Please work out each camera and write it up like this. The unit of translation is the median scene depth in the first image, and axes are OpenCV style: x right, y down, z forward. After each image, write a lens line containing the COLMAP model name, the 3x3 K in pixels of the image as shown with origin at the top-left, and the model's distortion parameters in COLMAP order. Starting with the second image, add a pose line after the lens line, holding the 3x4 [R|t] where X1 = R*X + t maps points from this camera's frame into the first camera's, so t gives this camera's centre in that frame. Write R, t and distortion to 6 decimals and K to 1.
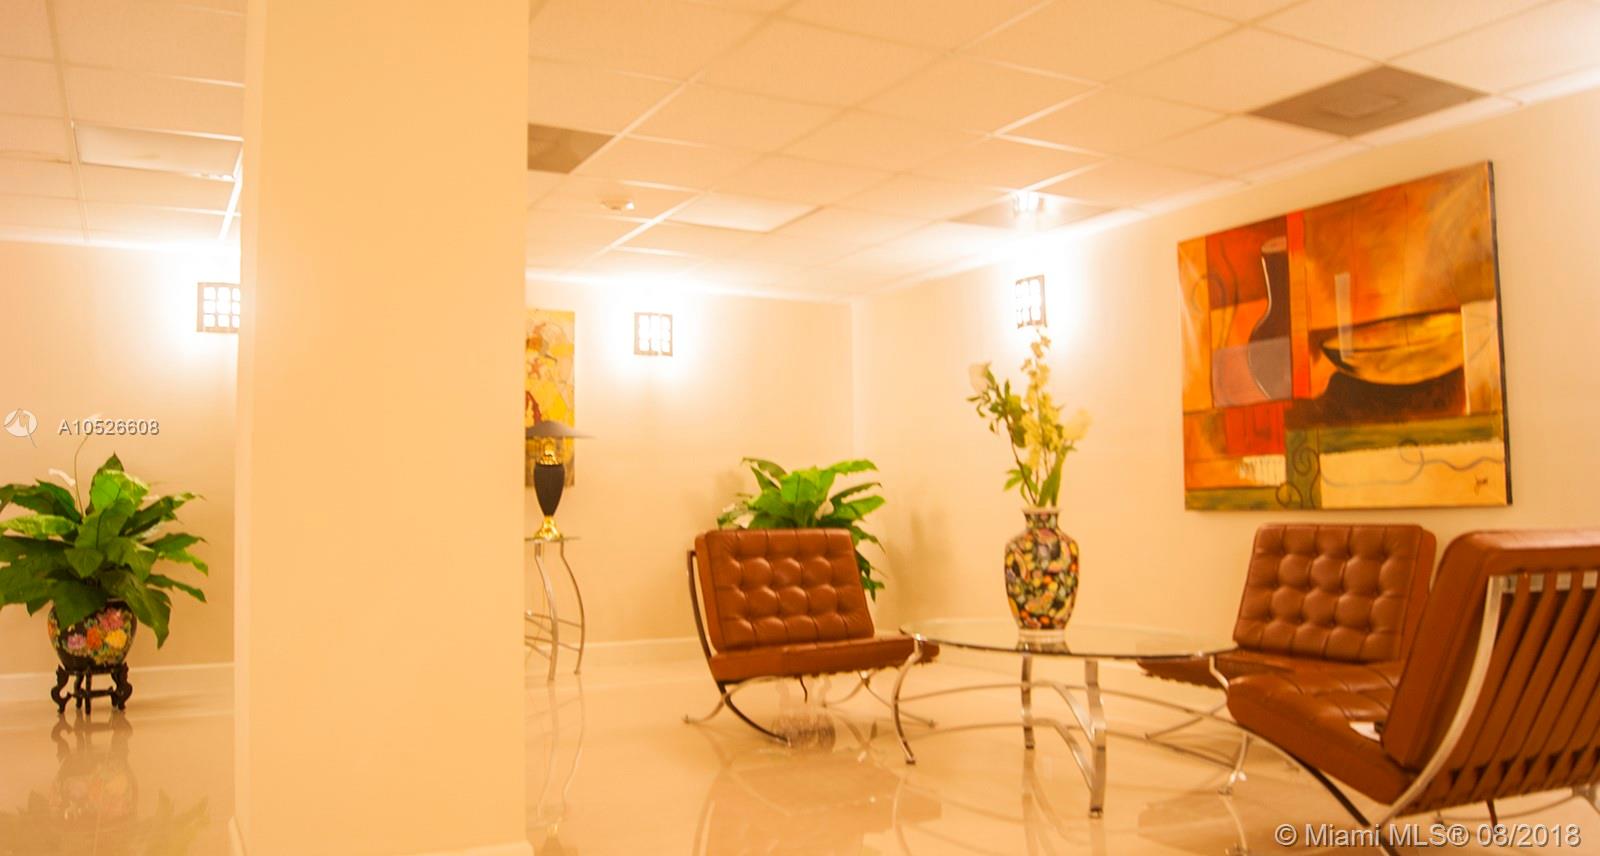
lens RADIAL K [[1197.9, 0, 800.6], [0, 1197.9, 432.5], [0, 0, 1]] dist [0.003706, 0.001107]
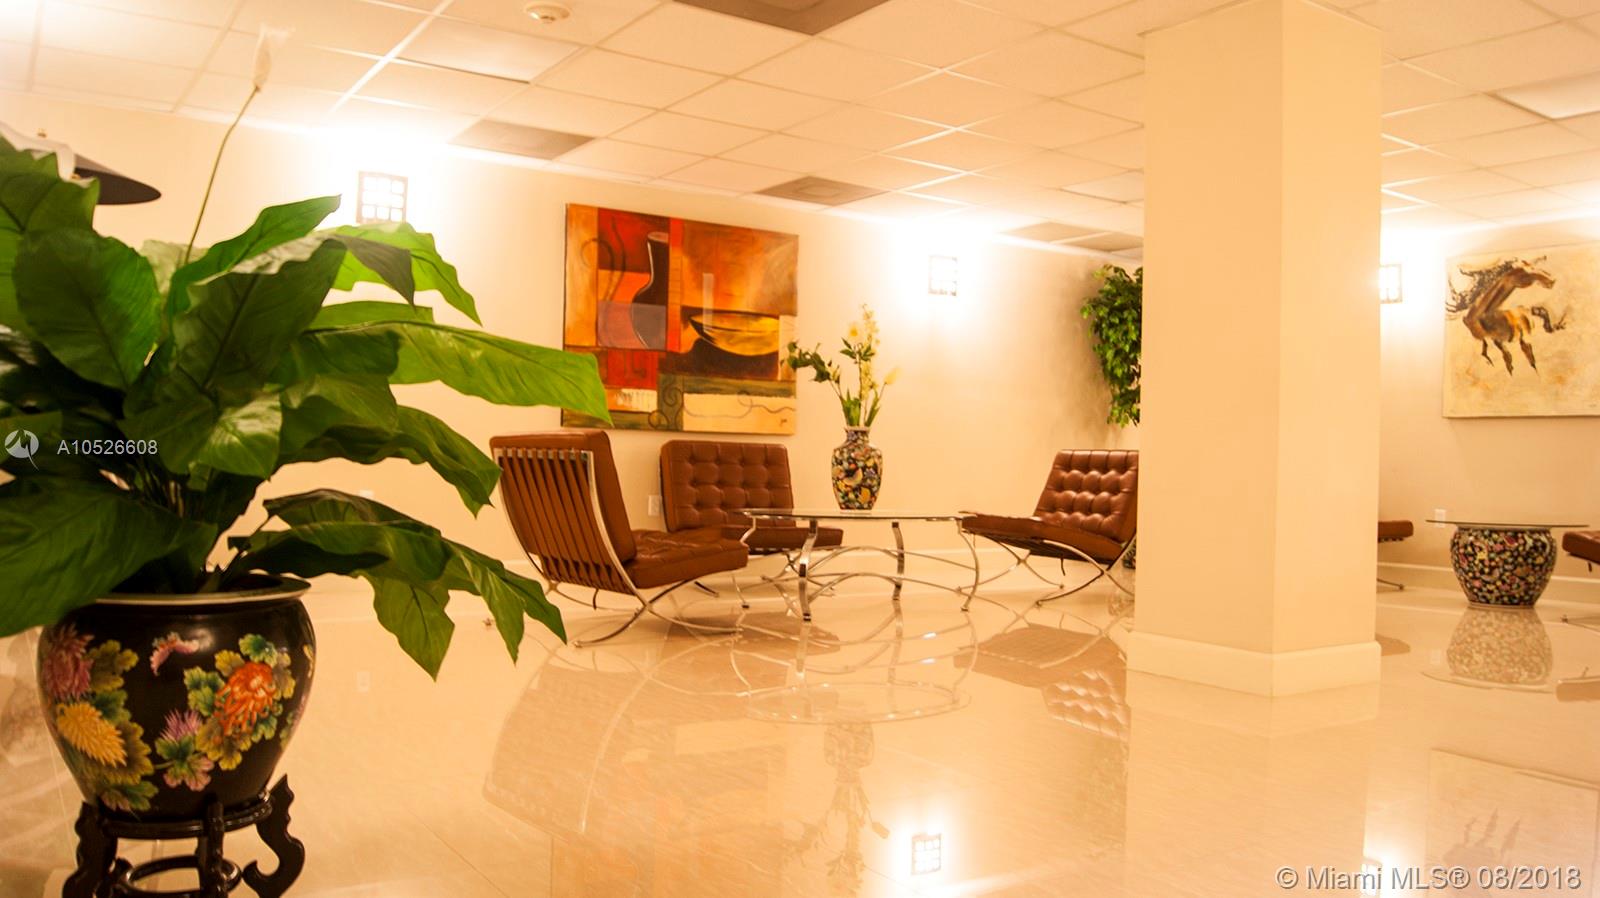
lens RADIAL K [[1268.5, 0, 800.8], [0, 1268.5, 446.3], [0, 0, 1]] dist [-0.010165, -0.002313]
pose [[-0.017634, 0.020840, 0.999627, -1.099887], [-0.100666, 0.994666, -0.022513, 0.102474], [-0.994764, -0.101026, -0.015442, 0.882653]]
